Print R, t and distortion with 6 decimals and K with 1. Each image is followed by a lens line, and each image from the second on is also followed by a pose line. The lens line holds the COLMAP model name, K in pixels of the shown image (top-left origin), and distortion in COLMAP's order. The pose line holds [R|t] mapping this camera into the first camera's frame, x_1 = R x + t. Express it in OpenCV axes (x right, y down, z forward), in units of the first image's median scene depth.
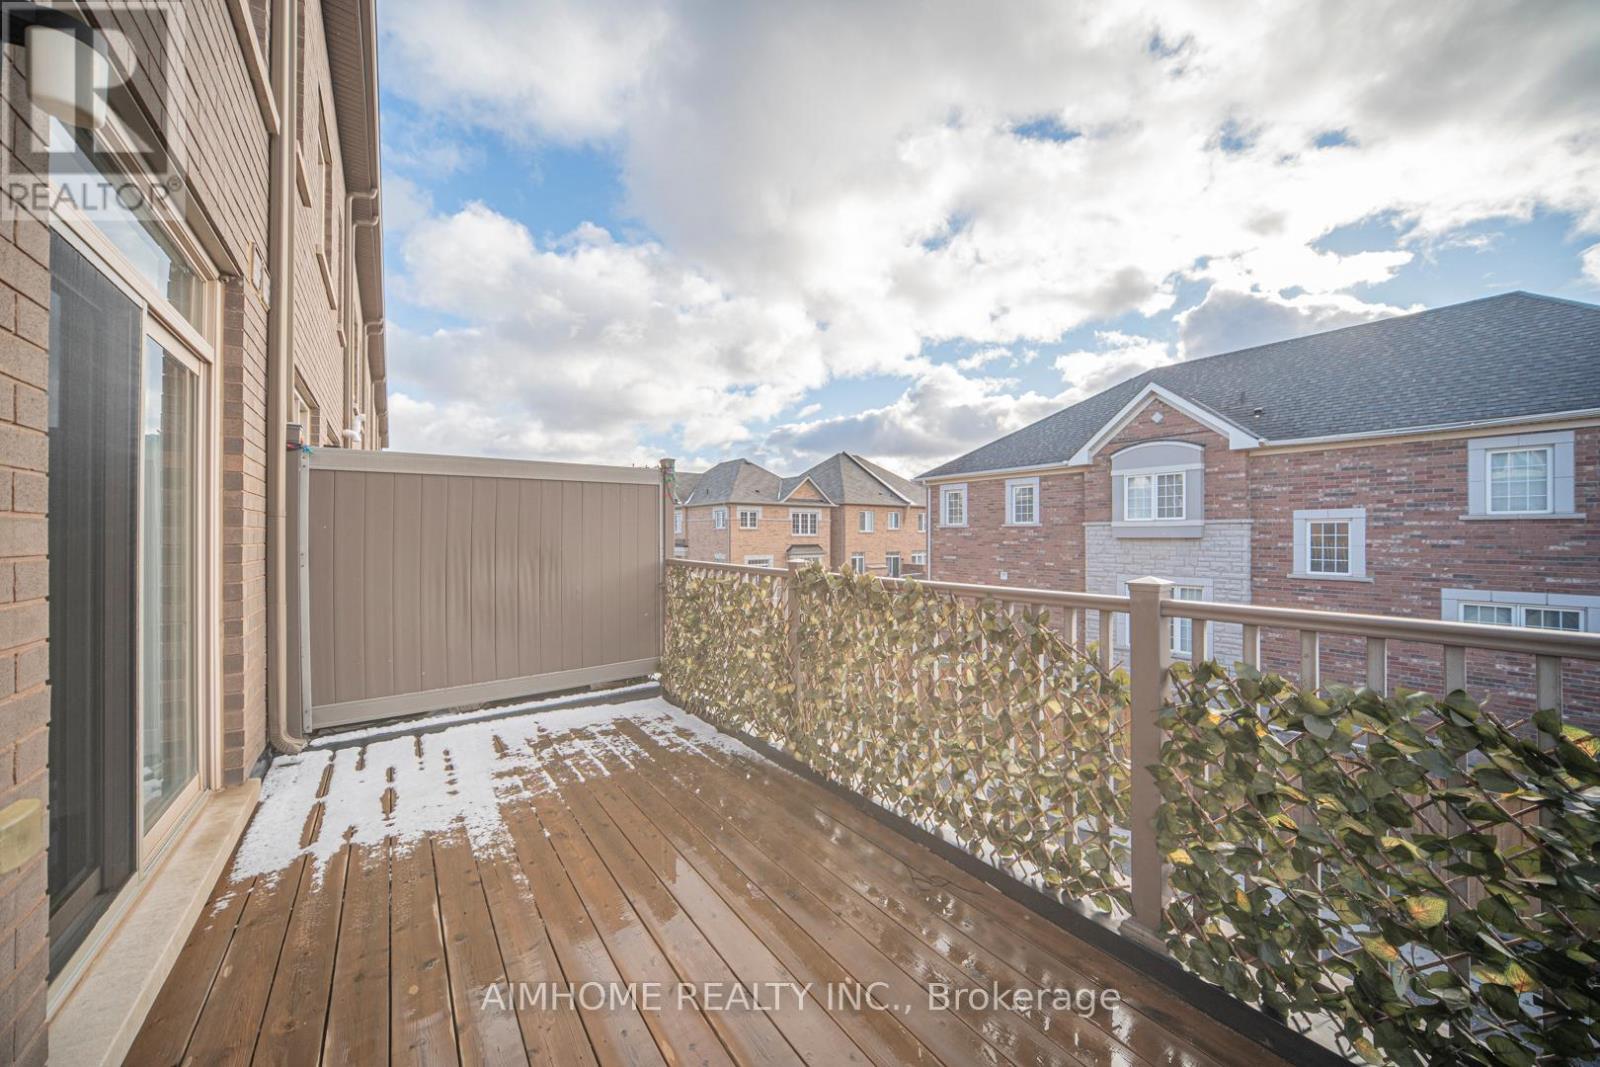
lens RADIAL K [[559.7, 0, 795.7], [0, 559.7, 530.1], [0, 0, 1]] dist [-0.013994, 0.003359]
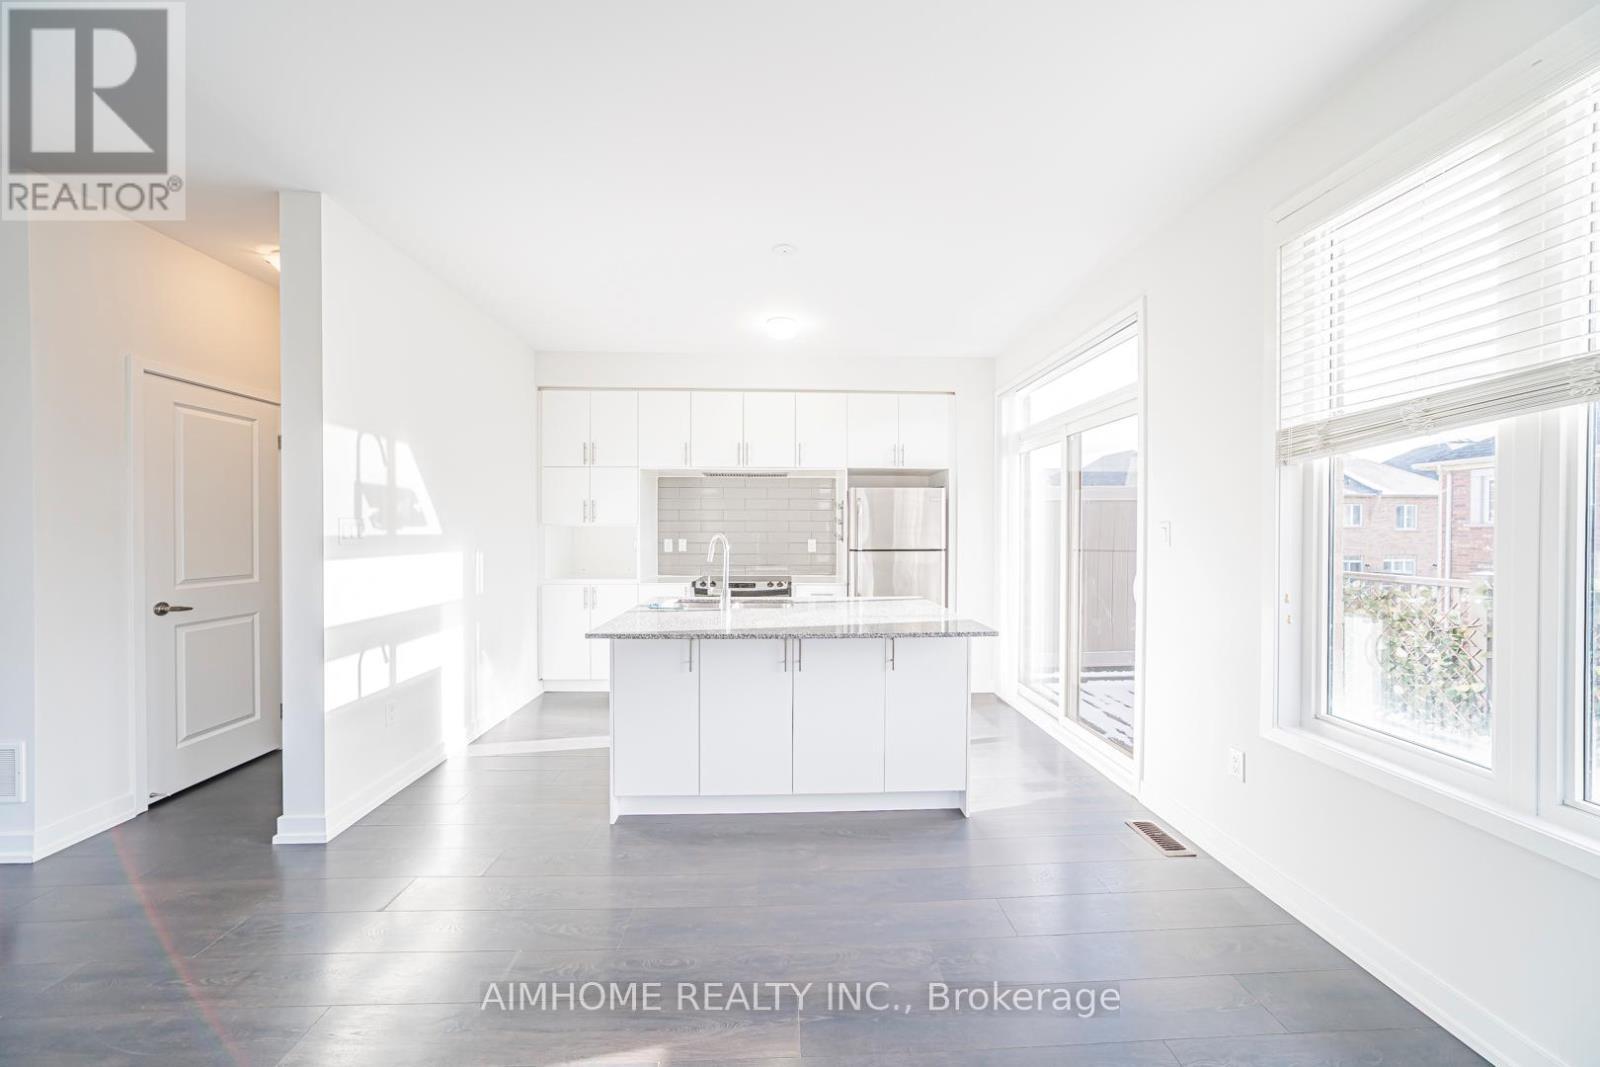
lens RADIAL K [[559.7, 0, 798.3], [0, 559.7, 536.0], [0, 0, 1]] dist [-0.013994, 0.003359]
pose [[0.834154, 0.008380, -0.551468, -0.332889], [0.001765, 0.999839, 0.017864, -0.026852], [0.551529, -0.015874, 0.834005, -0.420425]]
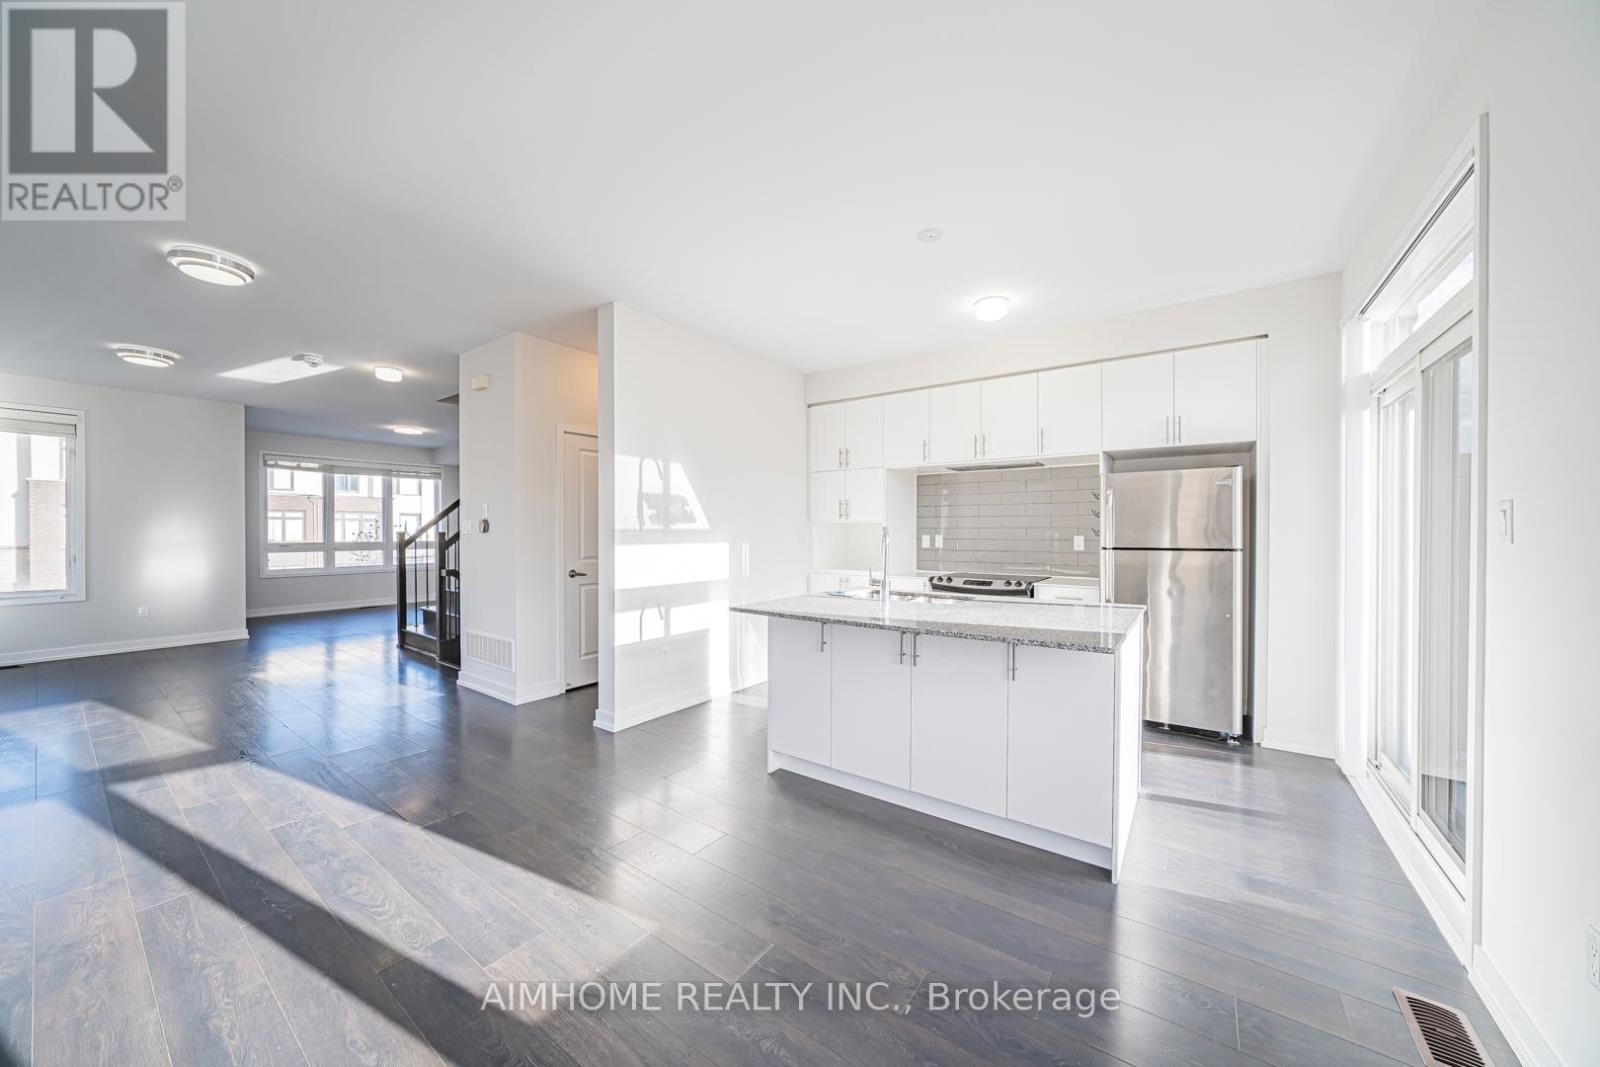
lens RADIAL K [[559.7, 0, 802.6], [0, 559.7, 534.1], [0, 0, 1]] dist [-0.013994, 0.003359]
pose [[0.318838, 0.008452, -0.947772, -0.169555], [0.007767, 0.999903, 0.011530, -0.018749], [0.947778, -0.011037, 0.318741, -0.245360]]
